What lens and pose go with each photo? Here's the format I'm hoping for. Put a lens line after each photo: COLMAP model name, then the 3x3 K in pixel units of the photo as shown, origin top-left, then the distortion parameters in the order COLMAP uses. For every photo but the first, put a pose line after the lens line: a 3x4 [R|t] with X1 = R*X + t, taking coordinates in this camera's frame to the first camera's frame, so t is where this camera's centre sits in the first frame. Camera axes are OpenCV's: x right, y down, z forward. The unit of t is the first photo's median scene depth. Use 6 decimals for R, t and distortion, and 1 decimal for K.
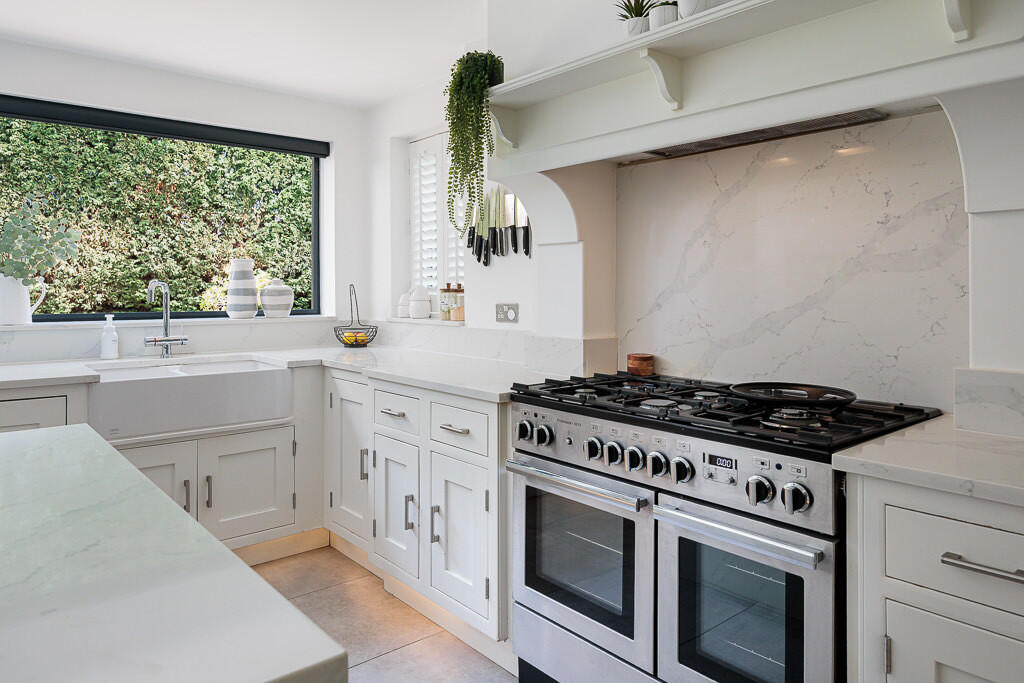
lens RADIAL K [[679.5, 0, 511.0], [0, 679.5, 291.9], [0, 0, 1]] dist [0.000090, 0.001191]
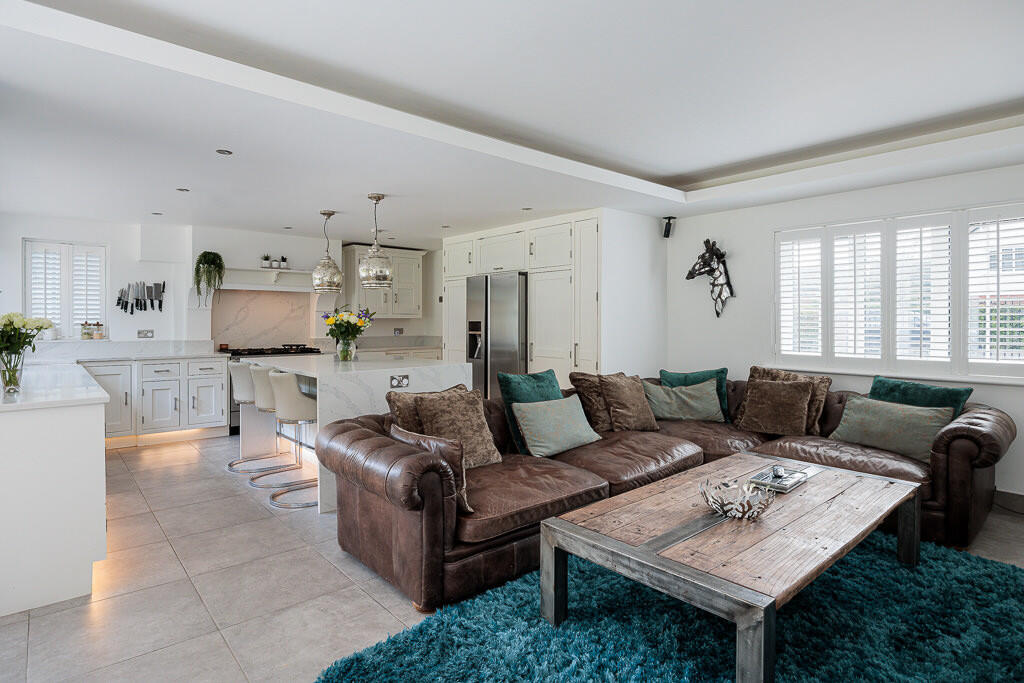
lens RADIAL K [[547.8, 0, 507.1], [0, 547.8, 325.3], [0, 0, 1]] dist [0.001713, -0.001078]
pose [[0.002160, -0.008713, 0.999960, -2.018696], [0.000958, 0.999962, 0.008711, -0.016386], [-0.999997, 0.000940, 0.002168, -0.317195]]
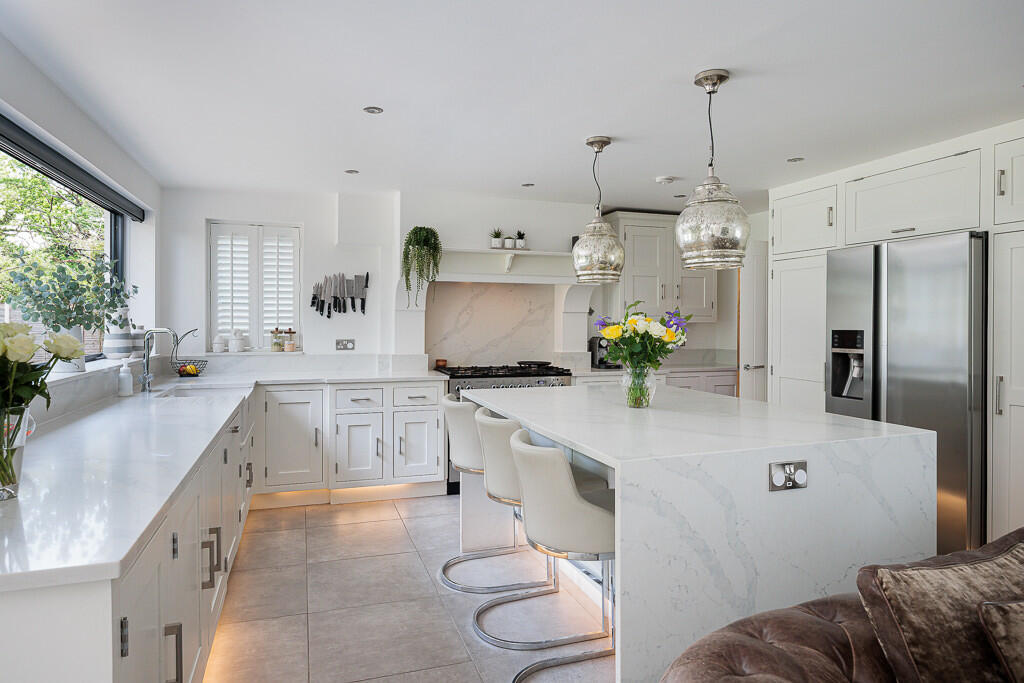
lens RADIAL K [[627.8, 0, 510.6], [0, 627.8, 332.8], [0, 0, 1]] dist [-0.005212, 0.000115]
pose [[0.372568, -0.017158, 0.927846, -1.404280], [-0.000149, 0.999828, 0.018549, -0.032037], [-0.928005, -0.007049, 0.372502, -0.023504]]
